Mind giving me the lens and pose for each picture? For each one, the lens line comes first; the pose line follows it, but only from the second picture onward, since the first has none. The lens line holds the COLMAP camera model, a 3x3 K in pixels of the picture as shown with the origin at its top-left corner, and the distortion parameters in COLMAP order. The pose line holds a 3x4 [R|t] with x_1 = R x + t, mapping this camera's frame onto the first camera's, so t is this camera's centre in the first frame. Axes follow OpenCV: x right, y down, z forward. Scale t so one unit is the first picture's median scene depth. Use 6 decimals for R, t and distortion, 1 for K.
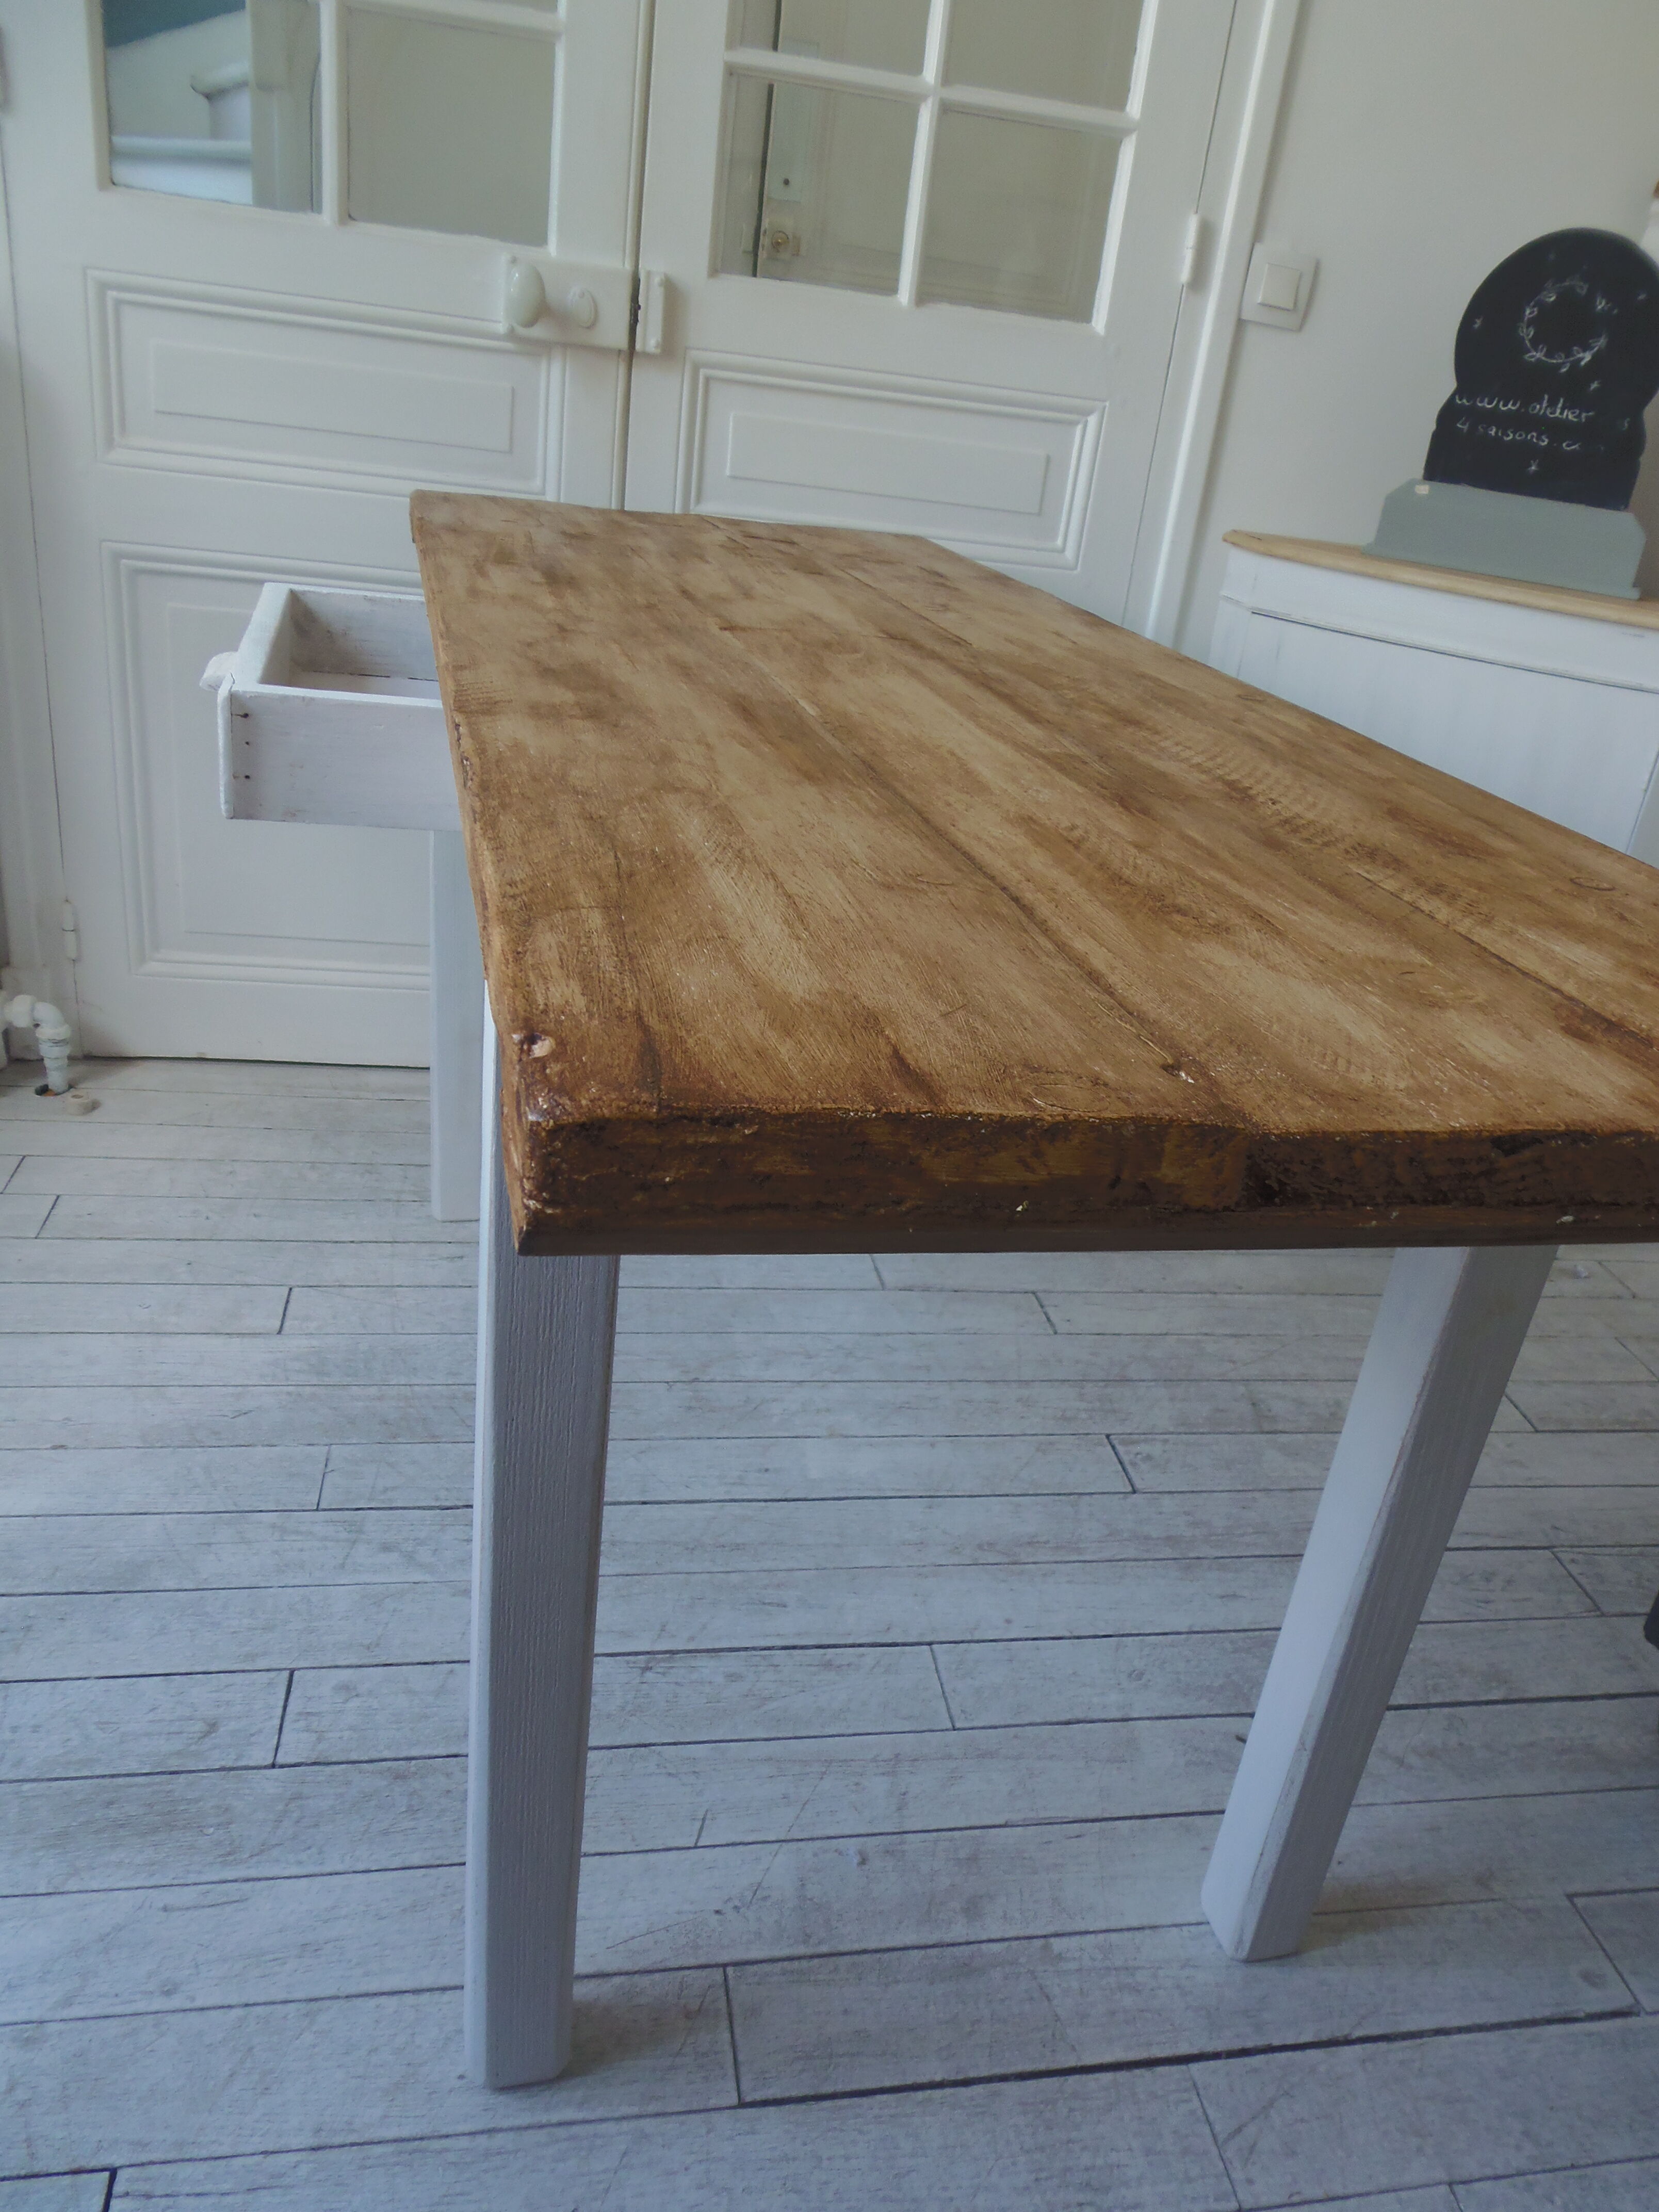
lens RADIAL K [[1608.5, 0, 880.4], [0, 1608.5, 1141.4], [0, 0, 1]] dist [-0.010992, -0.007310]
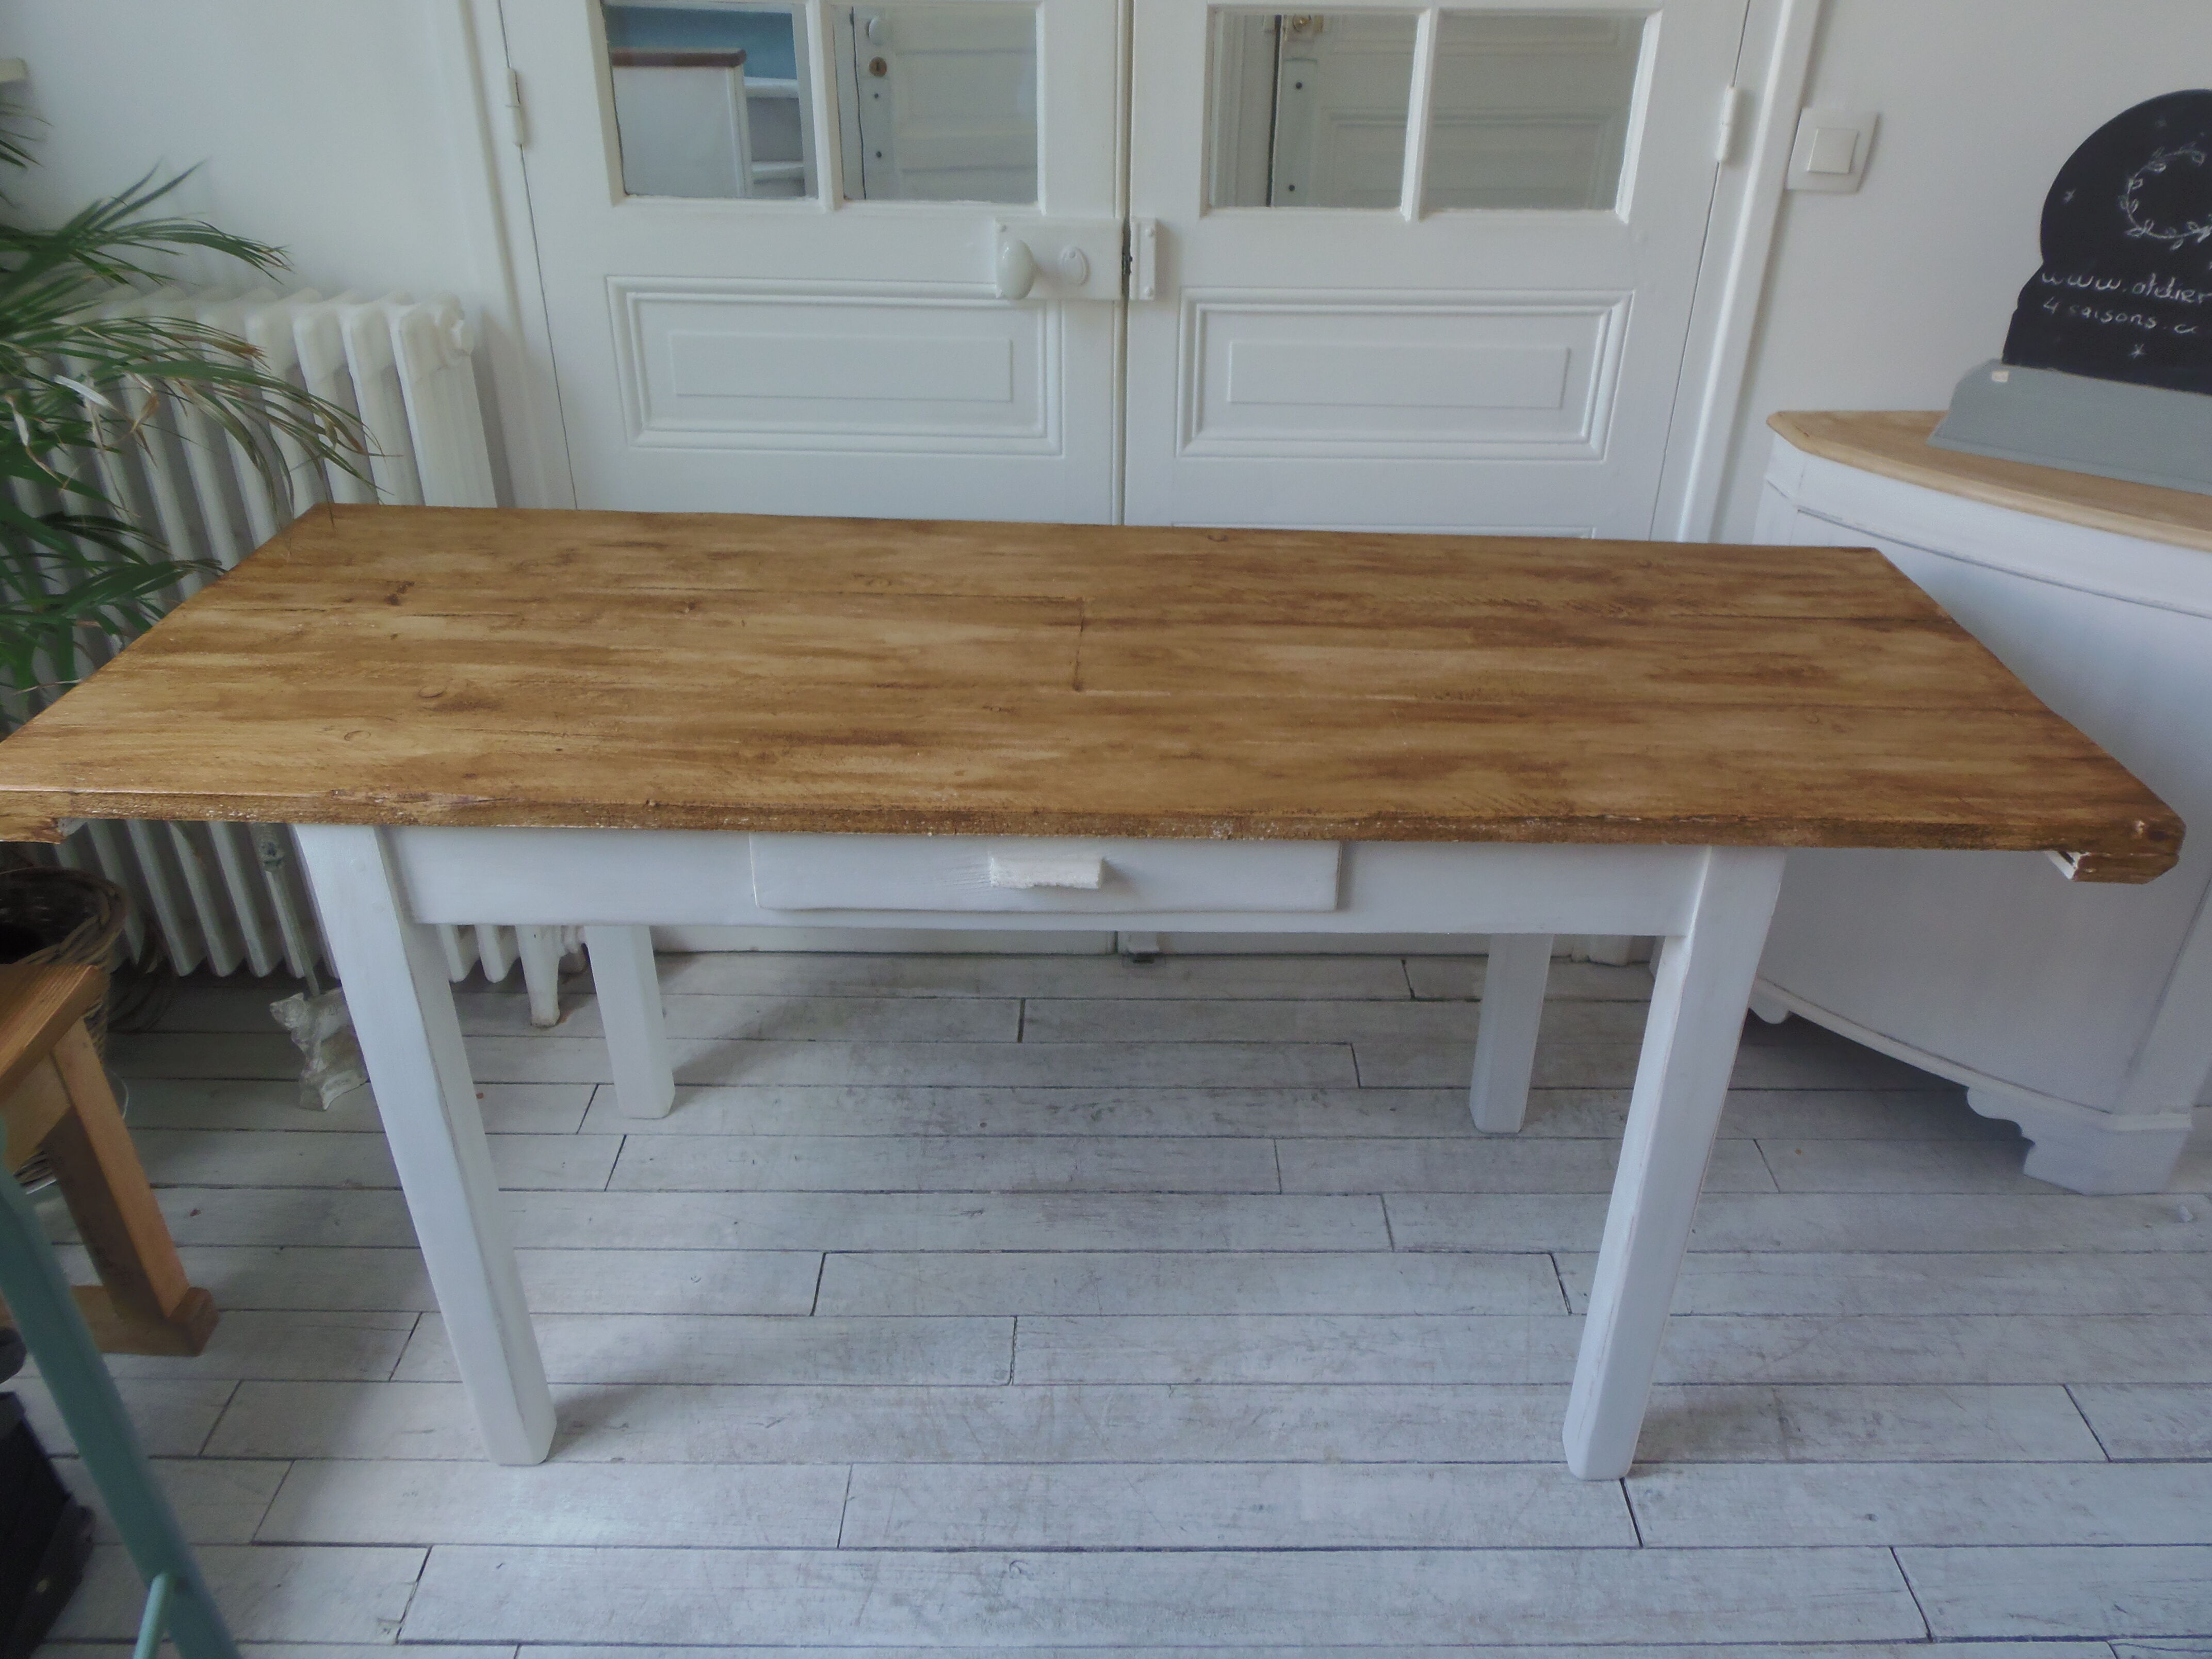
lens RADIAL K [[1608.5, 0, 1126.4], [0, 1608.5, 794.6], [0, 0, 1]] dist [-0.010992, -0.007310]
pose [[0.978007, -0.006867, -0.208459, 0.055557], [0.020576, 0.997759, 0.063664, -0.284669], [0.207555, -0.066553, 0.975957, 0.020333]]
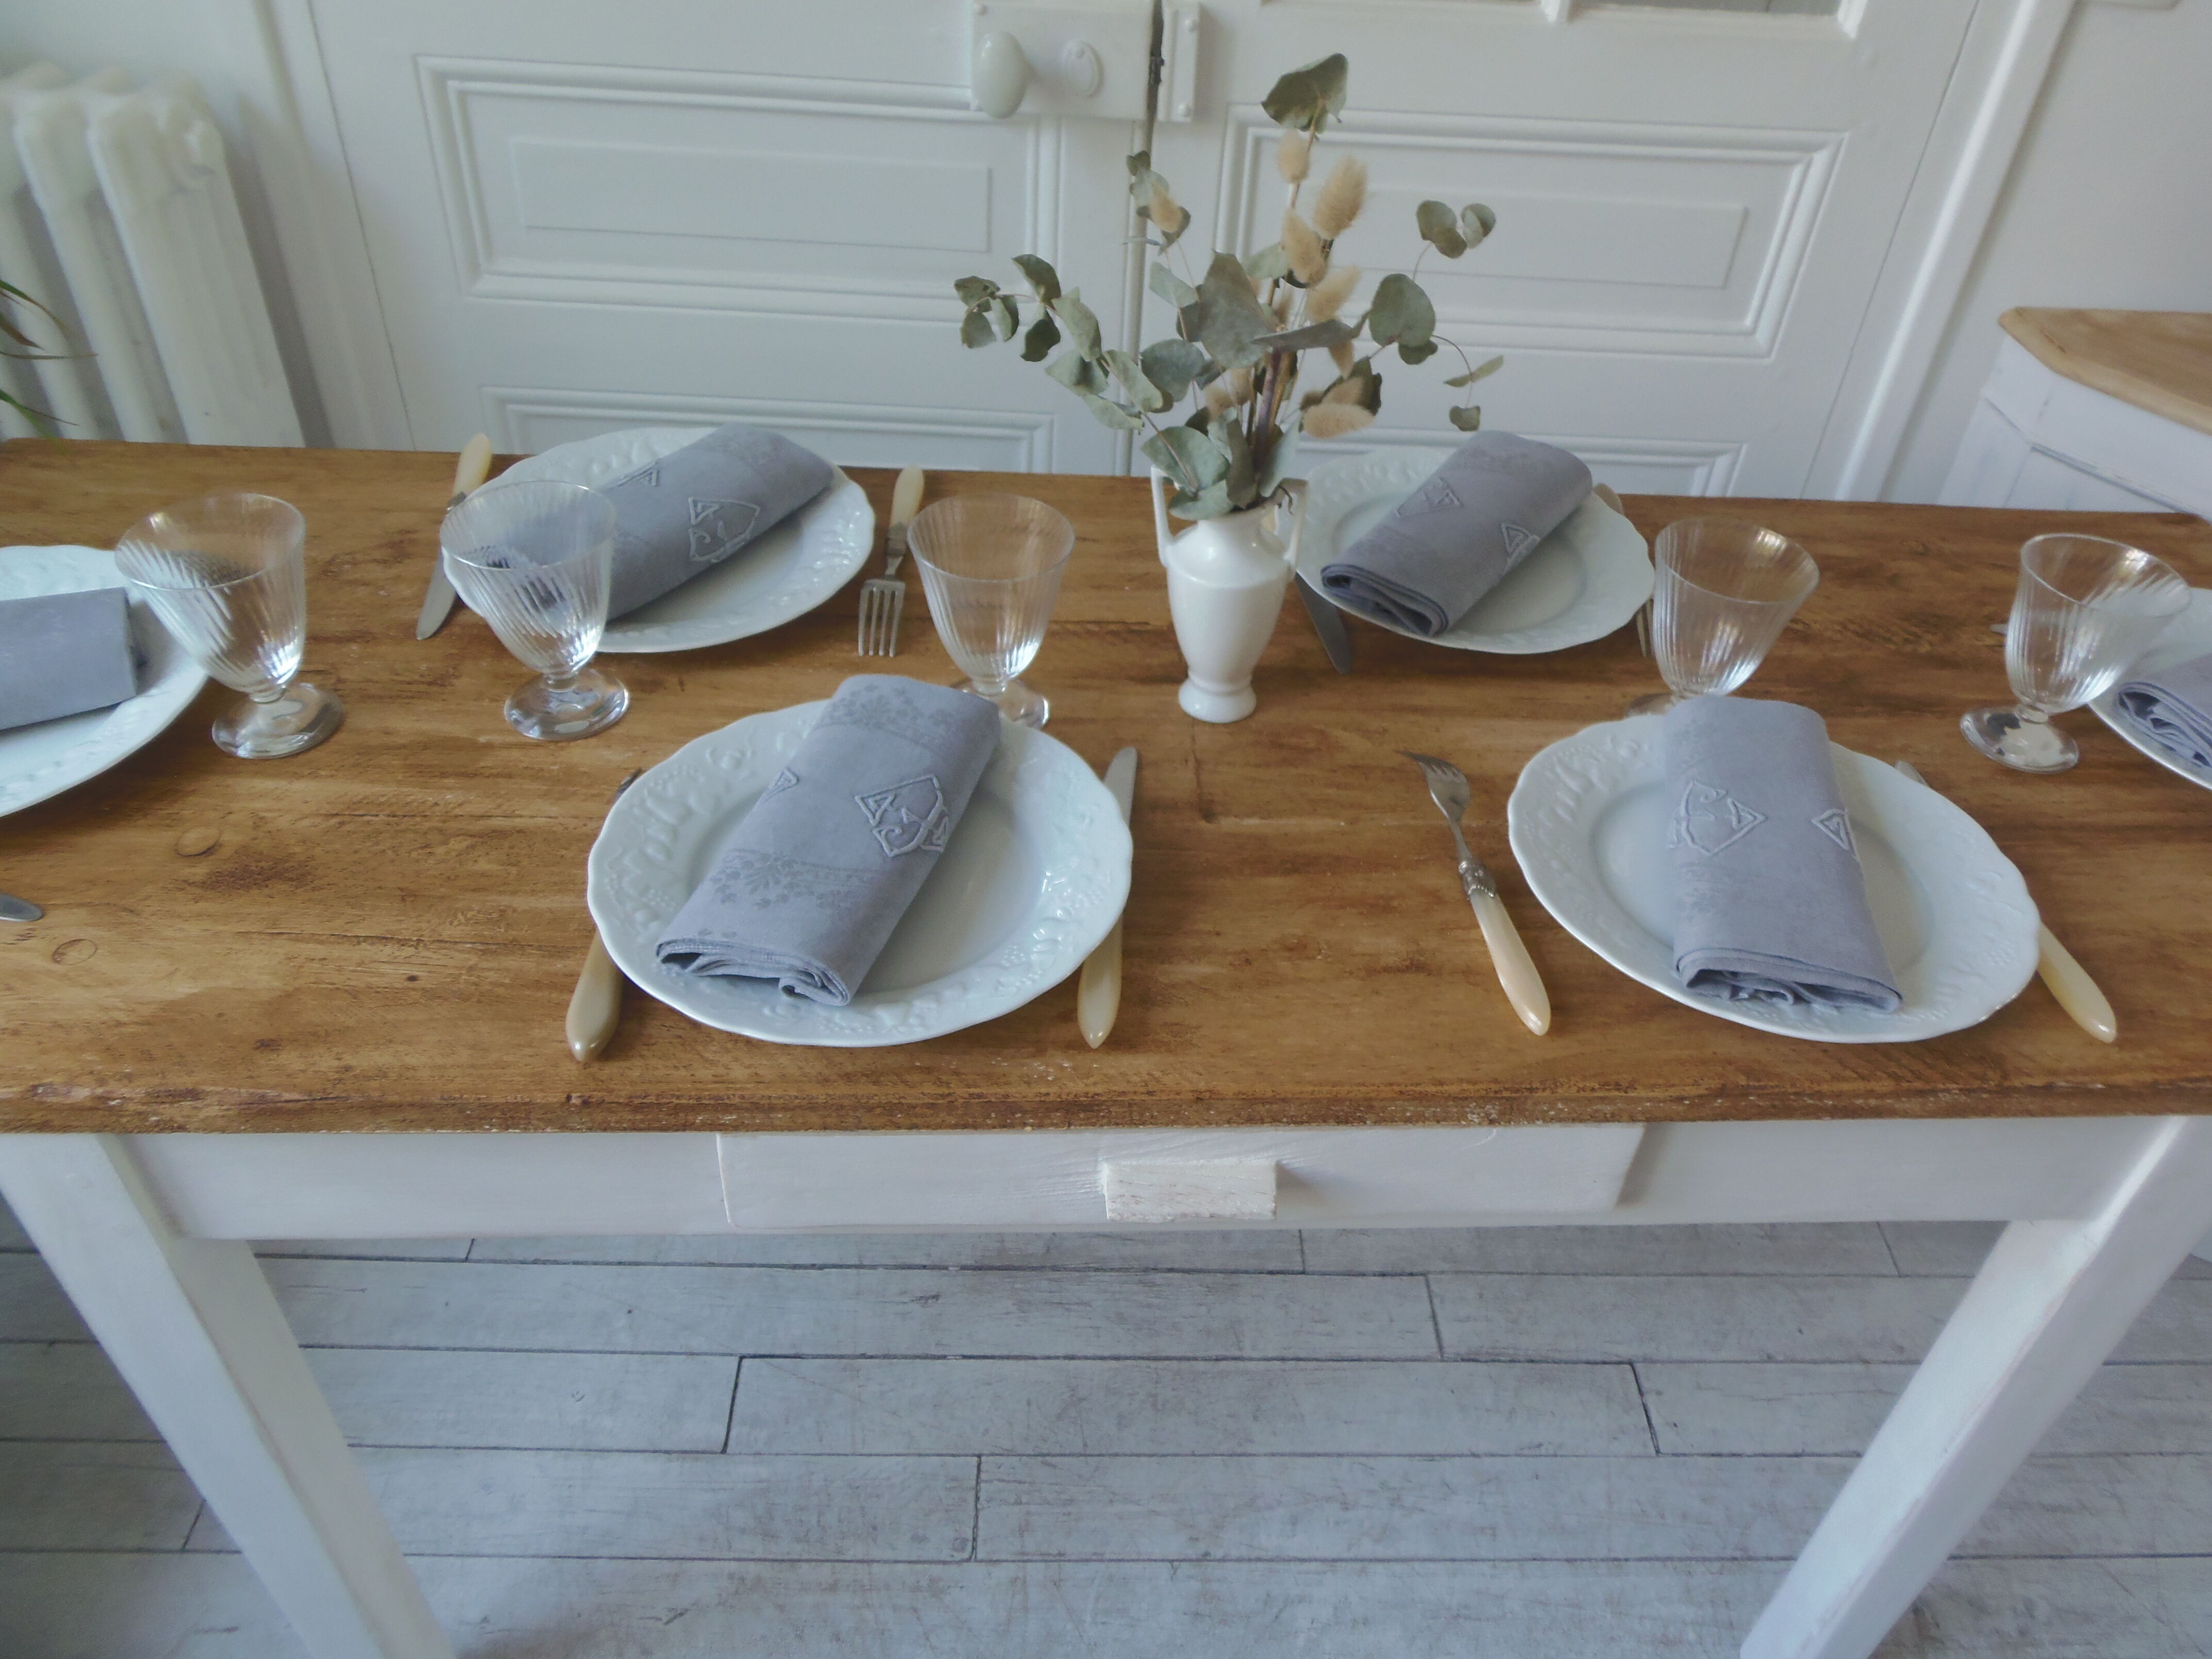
lens RADIAL K [[1608.5, 0, 1135.2], [0, 1608.5, 785.7], [0, 0, 1]] dist [-0.010992, -0.007310]
pose [[0.984292, 0.050417, -0.169199, -0.030835], [-0.011139, 0.974183, 0.225483, -0.413220], [0.176199, -0.220056, 0.959442, 0.289796]]
